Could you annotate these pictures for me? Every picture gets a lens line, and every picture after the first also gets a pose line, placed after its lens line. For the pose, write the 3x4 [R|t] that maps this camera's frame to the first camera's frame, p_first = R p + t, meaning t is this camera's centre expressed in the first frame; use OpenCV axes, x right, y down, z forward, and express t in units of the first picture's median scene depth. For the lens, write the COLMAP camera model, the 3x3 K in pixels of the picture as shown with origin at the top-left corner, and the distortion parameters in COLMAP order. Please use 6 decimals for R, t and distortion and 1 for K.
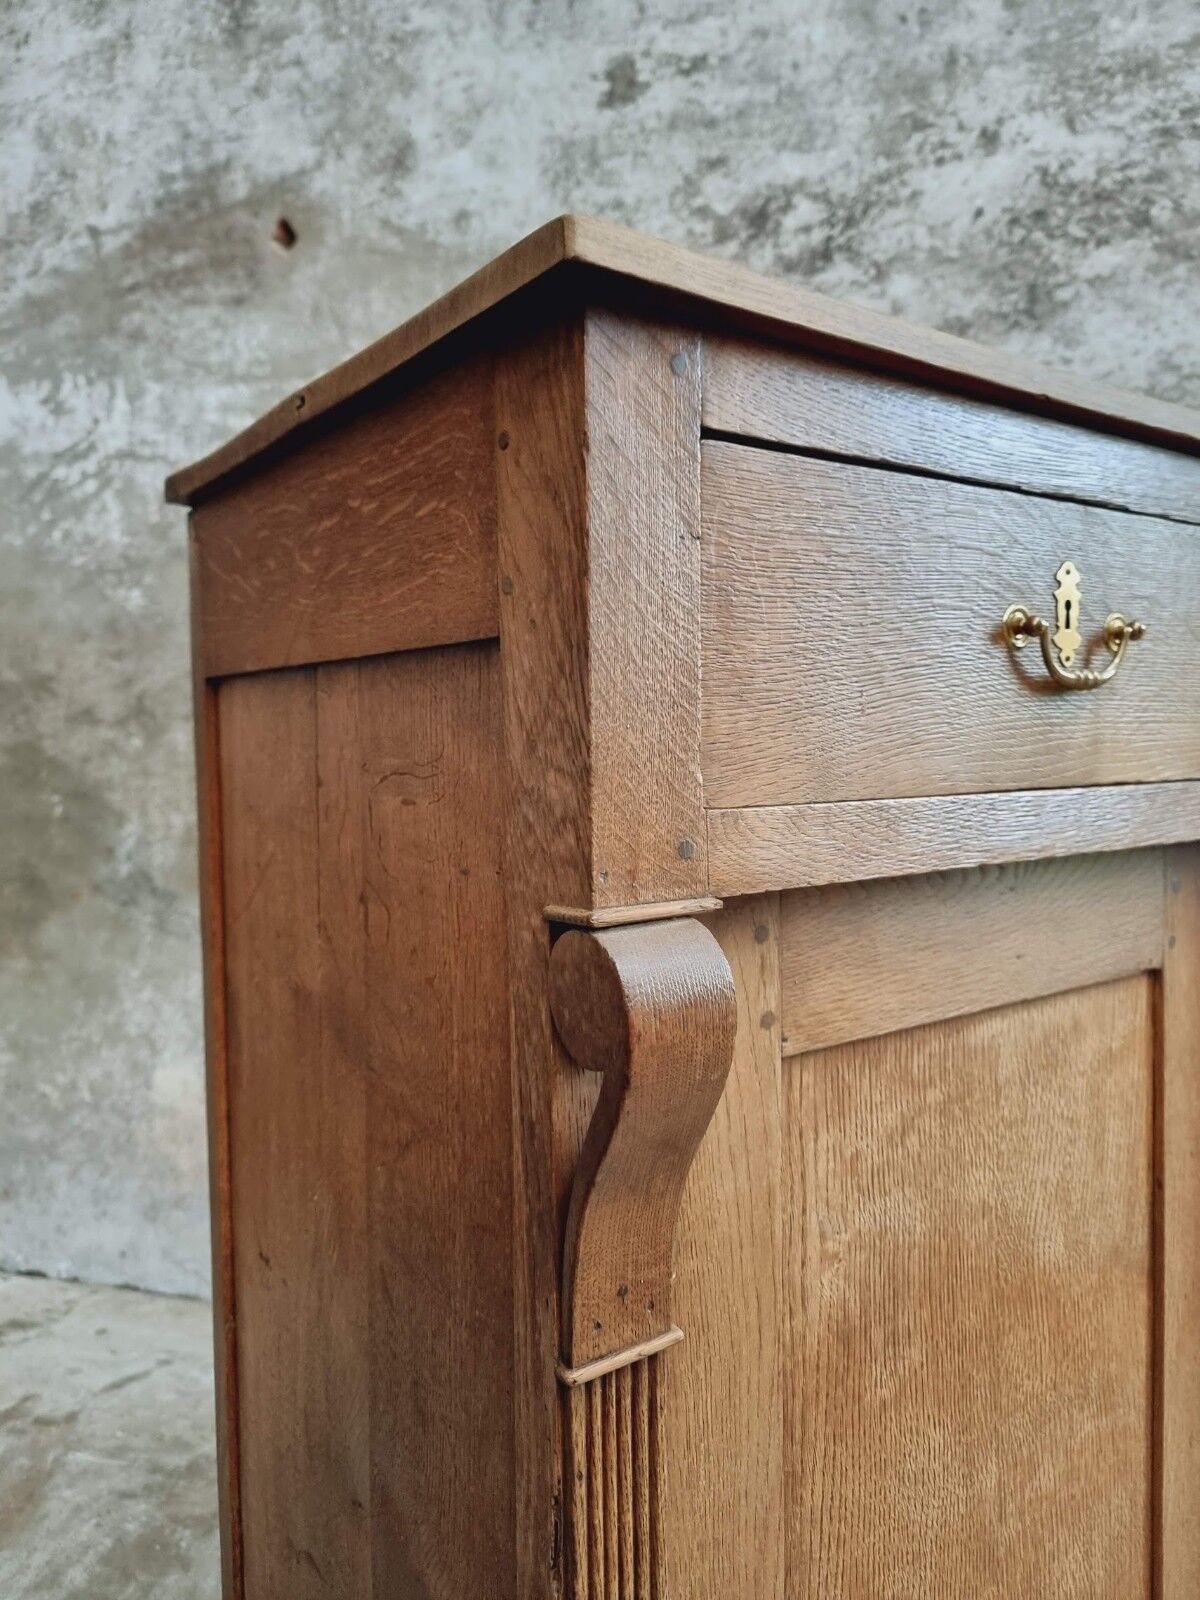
lens RADIAL K [[1129.0, 0, 590.0], [0, 1129.0, 796.5], [0, 0, 1]] dist [0.077308, -0.069056]
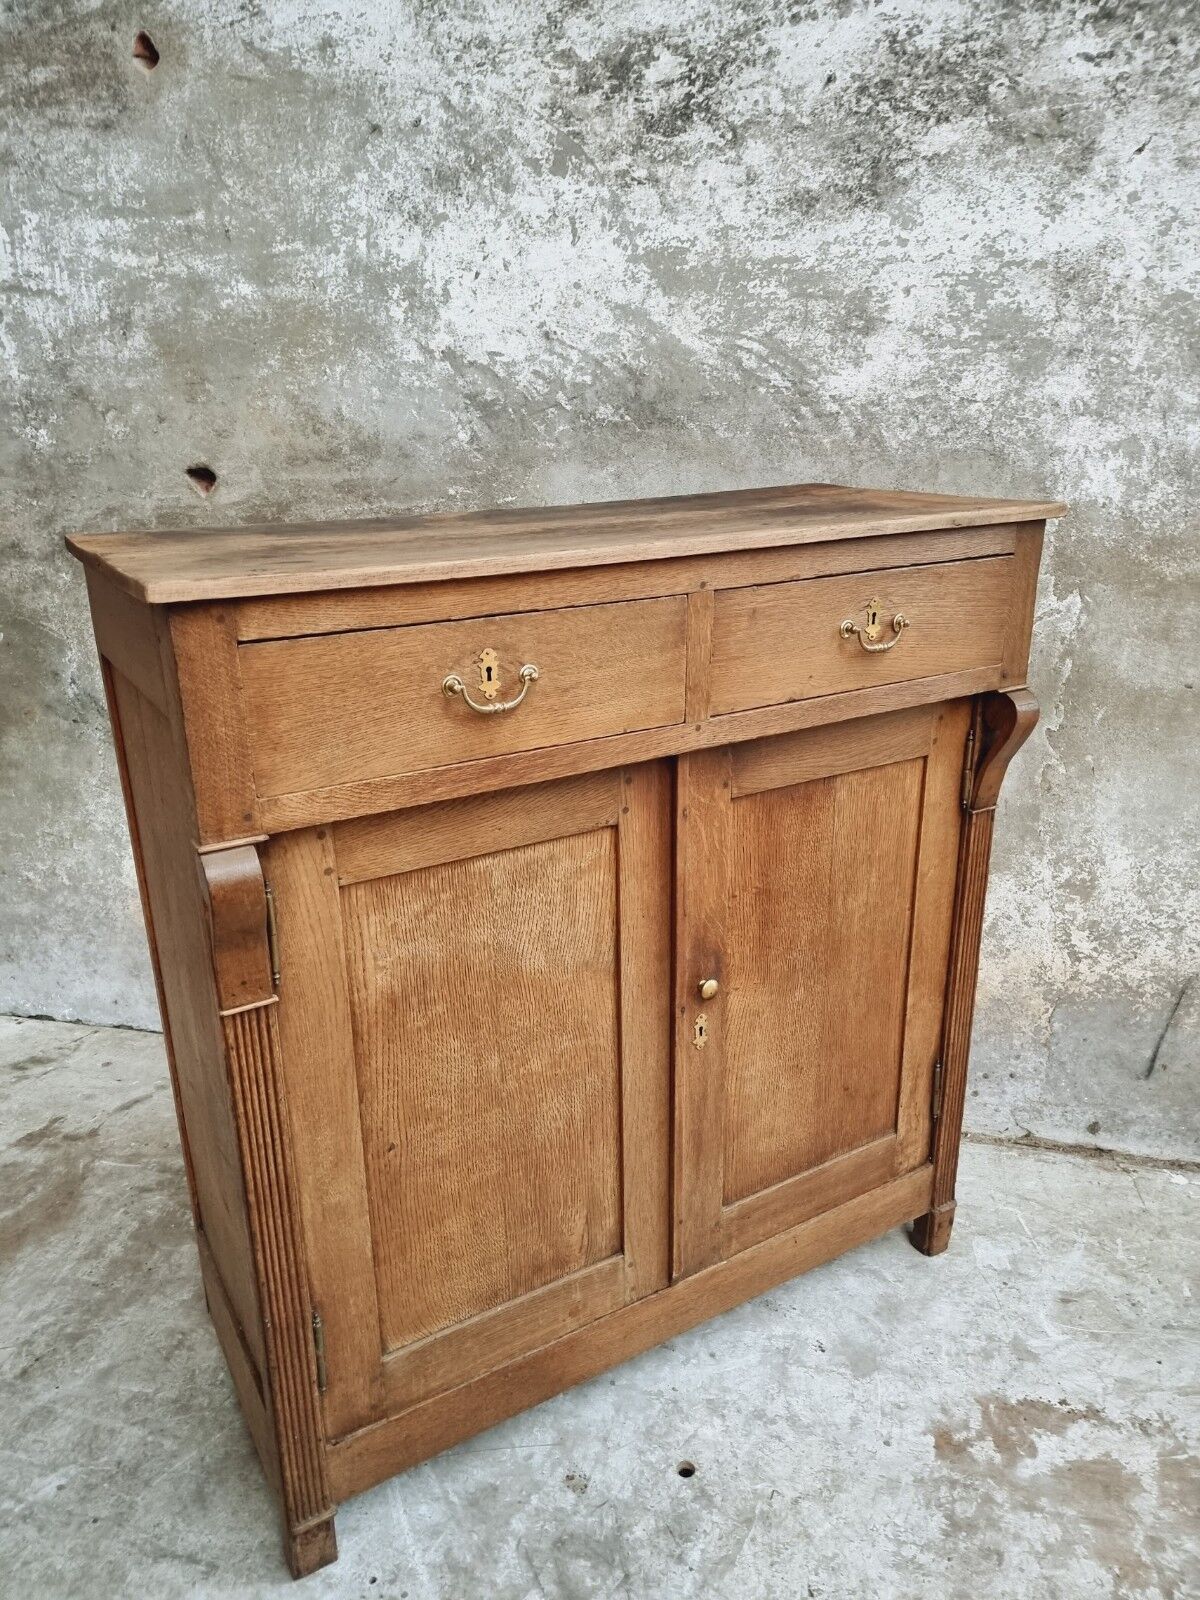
lens RADIAL K [[1129.0, 0, 579.6], [0, 1129.0, 804.1], [0, 0, 1]] dist [0.077308, -0.069056]
pose [[0.999062, -0.025399, 0.035085, 0.062104], [0.014563, 0.959840, 0.280171, -0.177930], [-0.040792, -0.279397, 0.959309, -0.159303]]
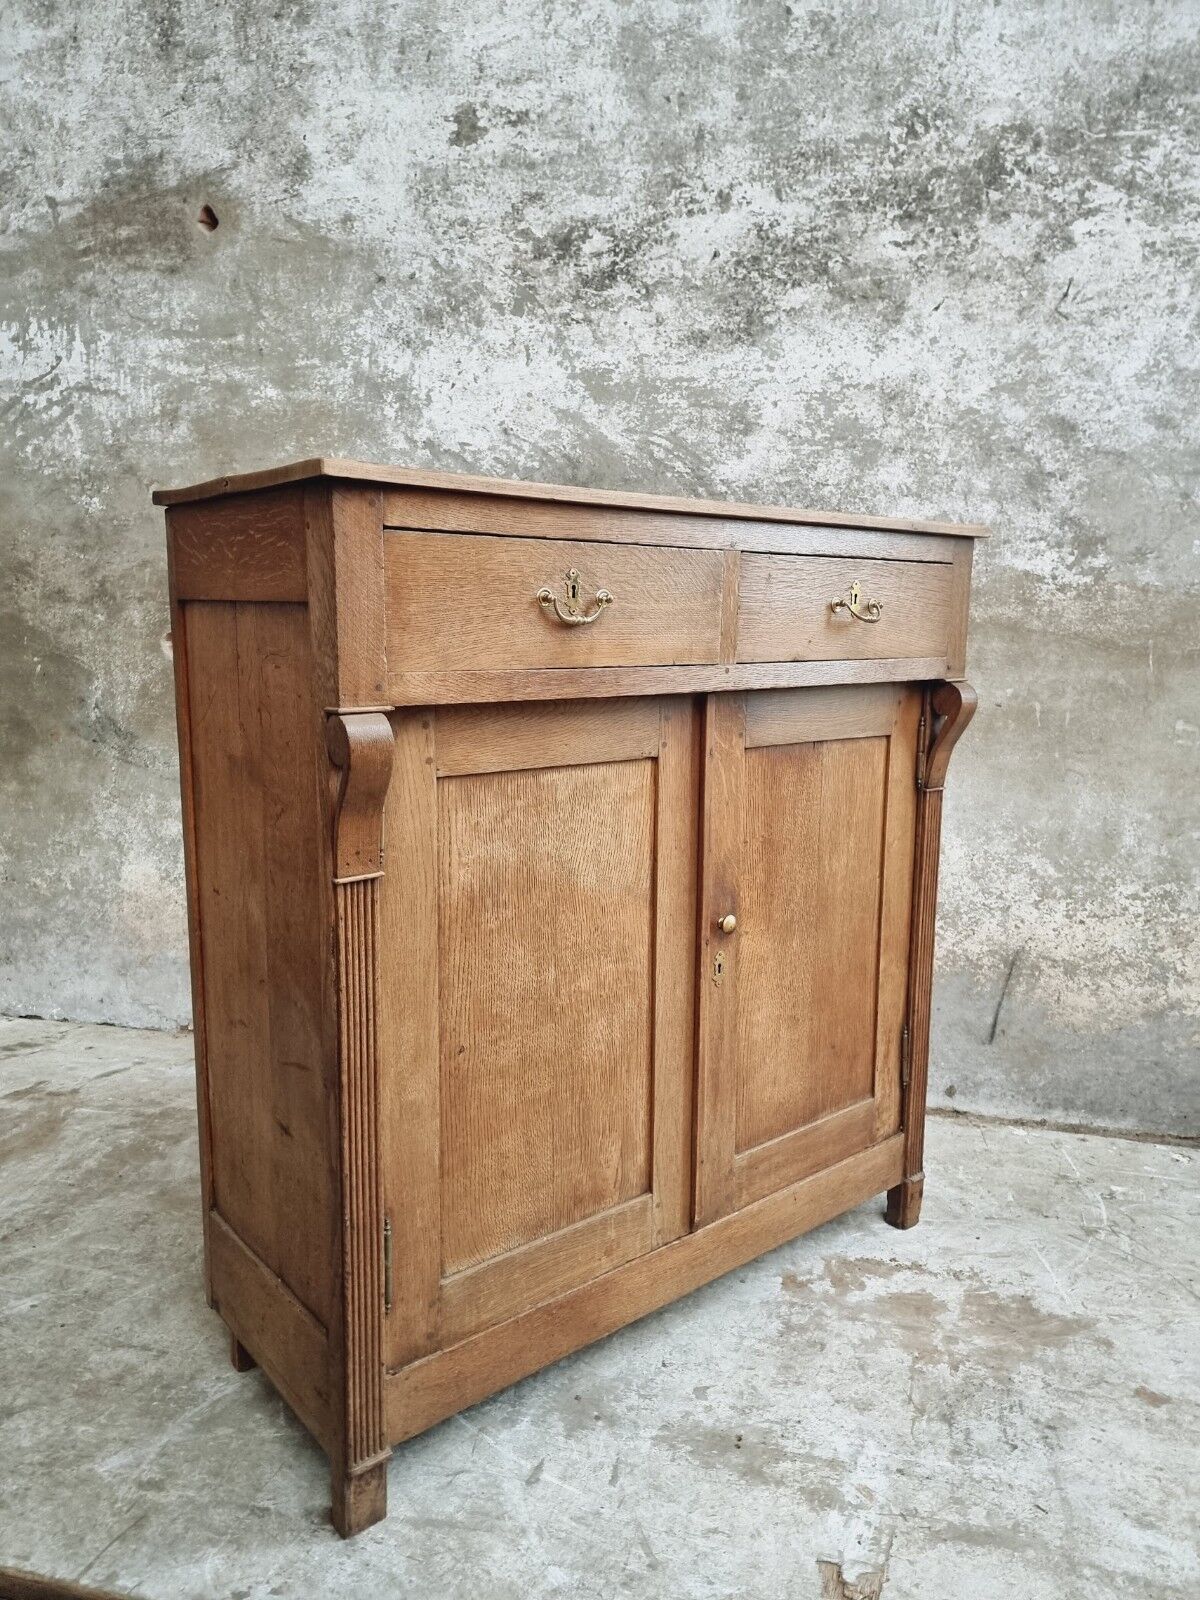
lens RADIAL K [[1129.0, 0, 603.2], [0, 1129.0, 795.5], [0, 0, 1]] dist [0.077308, -0.069056]
pose [[0.997609, 0.012958, 0.067886, 0.114883], [-0.020447, 0.993630, 0.110818, -0.002534], [-0.066018, -0.111941, 0.991519, -0.453746]]
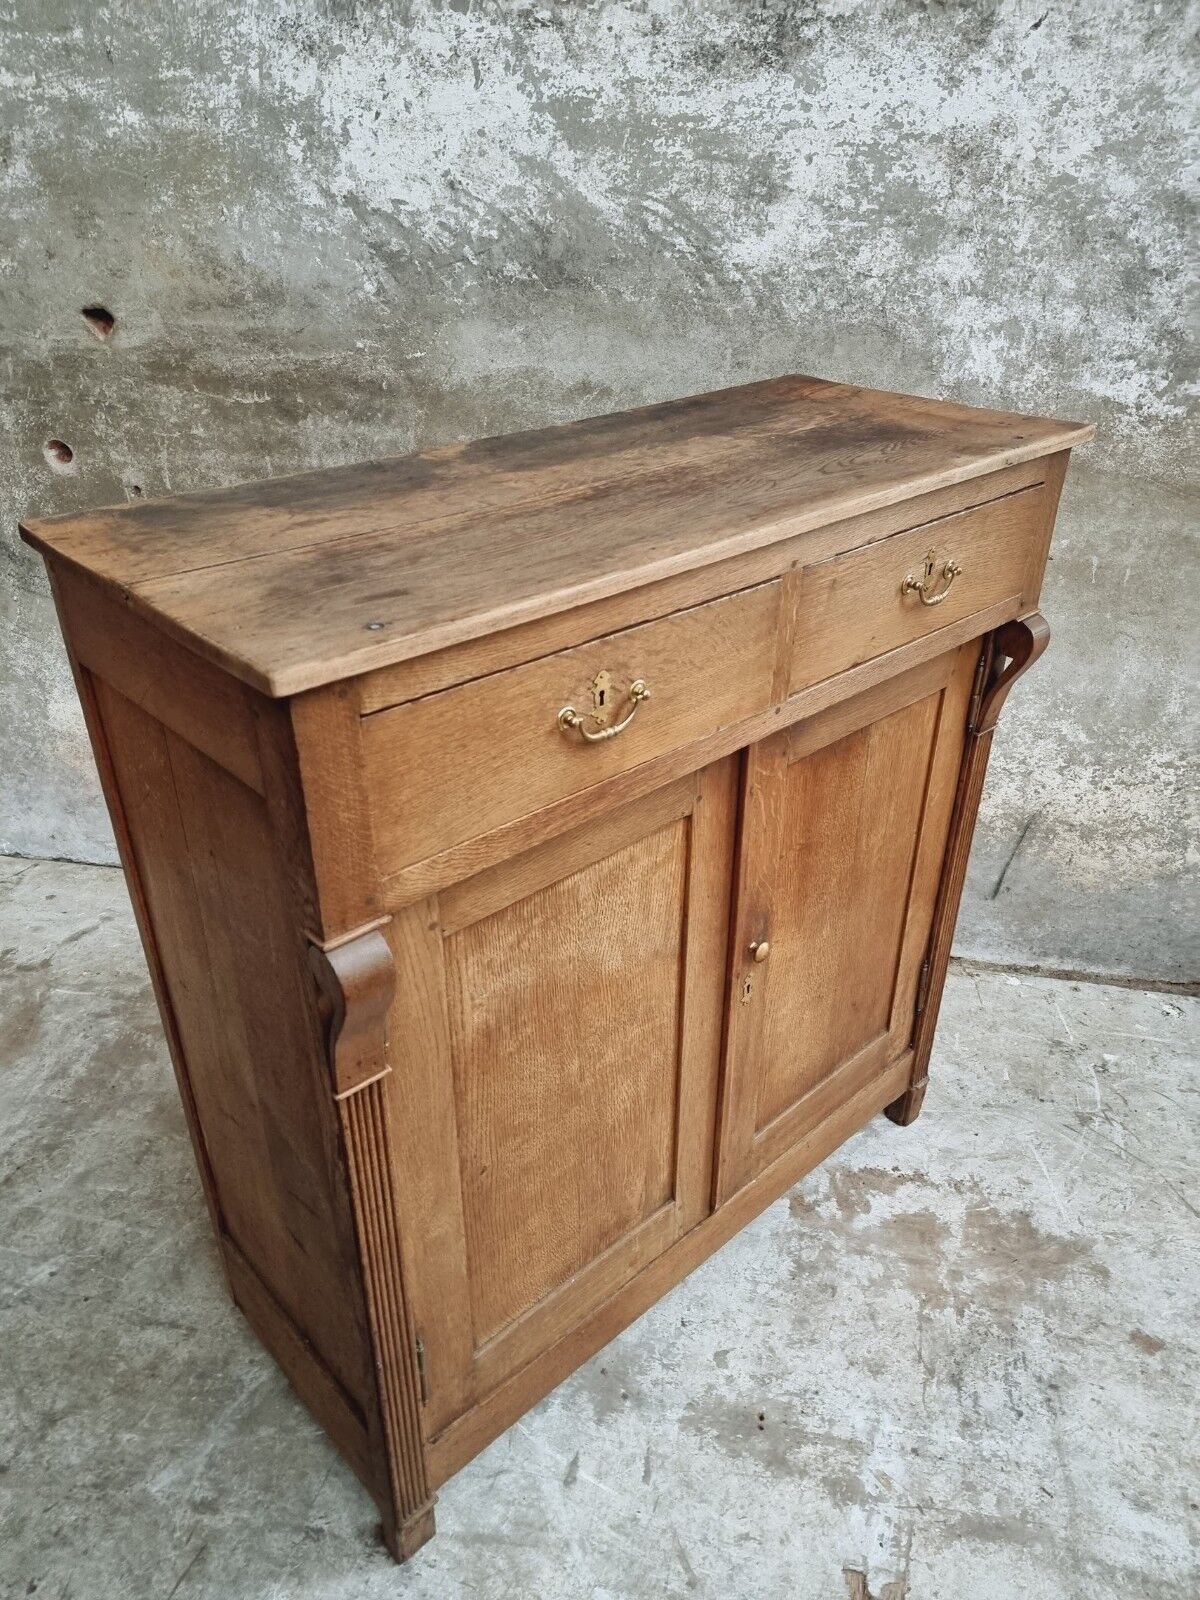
lens RADIAL K [[1129.0, 0, 591.5], [0, 1129.0, 798.9], [0, 0, 1]] dist [0.077308, -0.069056]
pose [[0.993709, -0.045026, 0.102546, 0.075508], [-0.006430, 0.891179, 0.453607, -0.285916], [-0.111811, -0.451413, 0.885282, -0.218143]]
